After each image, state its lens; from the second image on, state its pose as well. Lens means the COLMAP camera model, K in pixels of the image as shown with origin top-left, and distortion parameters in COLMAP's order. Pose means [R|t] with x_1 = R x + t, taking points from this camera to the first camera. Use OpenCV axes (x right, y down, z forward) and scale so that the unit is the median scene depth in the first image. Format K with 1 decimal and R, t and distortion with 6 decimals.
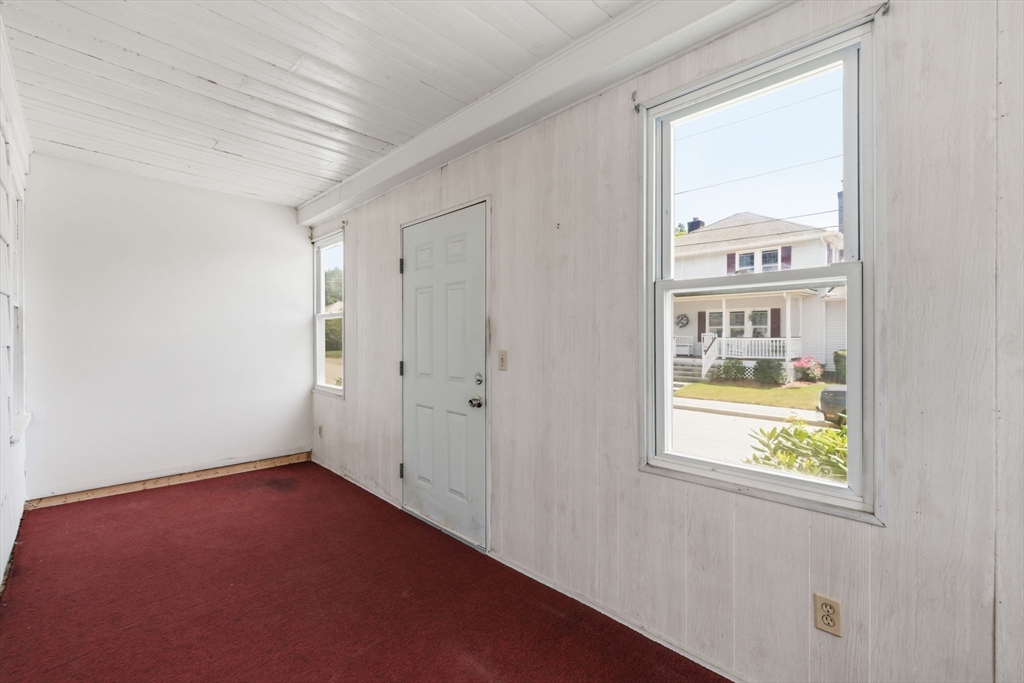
lens RADIAL K [[438.7, 0, 512.0], [0, 438.7, 341.5], [0, 0, 1]] dist [0.000940, 0.000091]
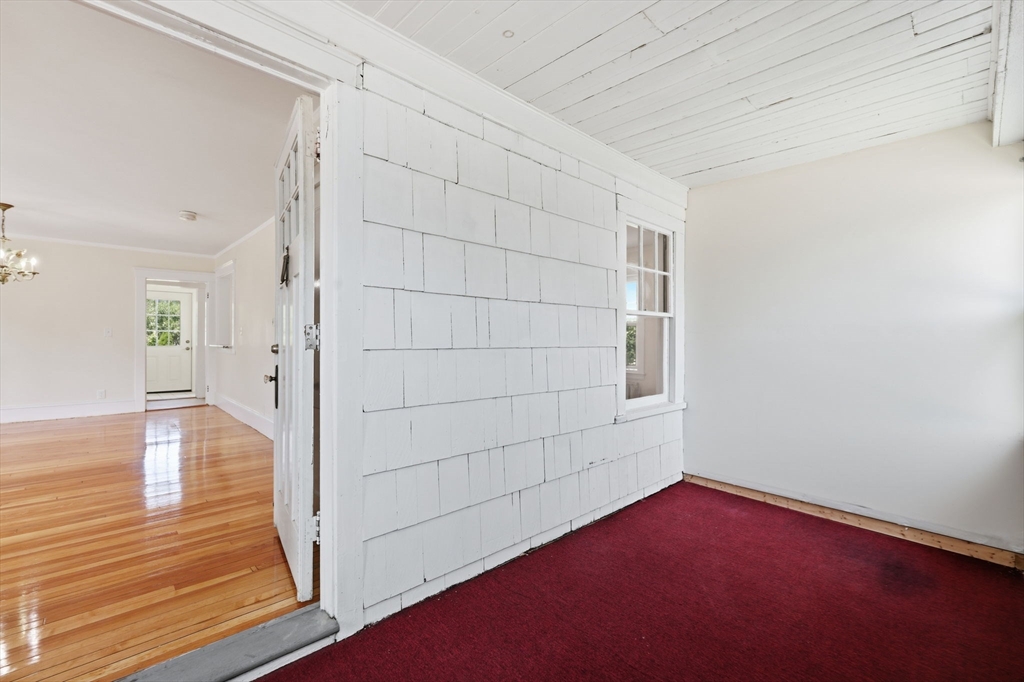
lens RADIAL K [[438.7, 0, 512.0], [0, 438.7, 341.0], [0, 0, 1]] dist [0.000940, 0.000091]
pose [[-0.025899, 0.002786, -0.999661, 0.125082], [-0.020141, 0.999792, 0.003308, -0.002333], [0.999462, 0.020220, -0.025837, 0.484567]]
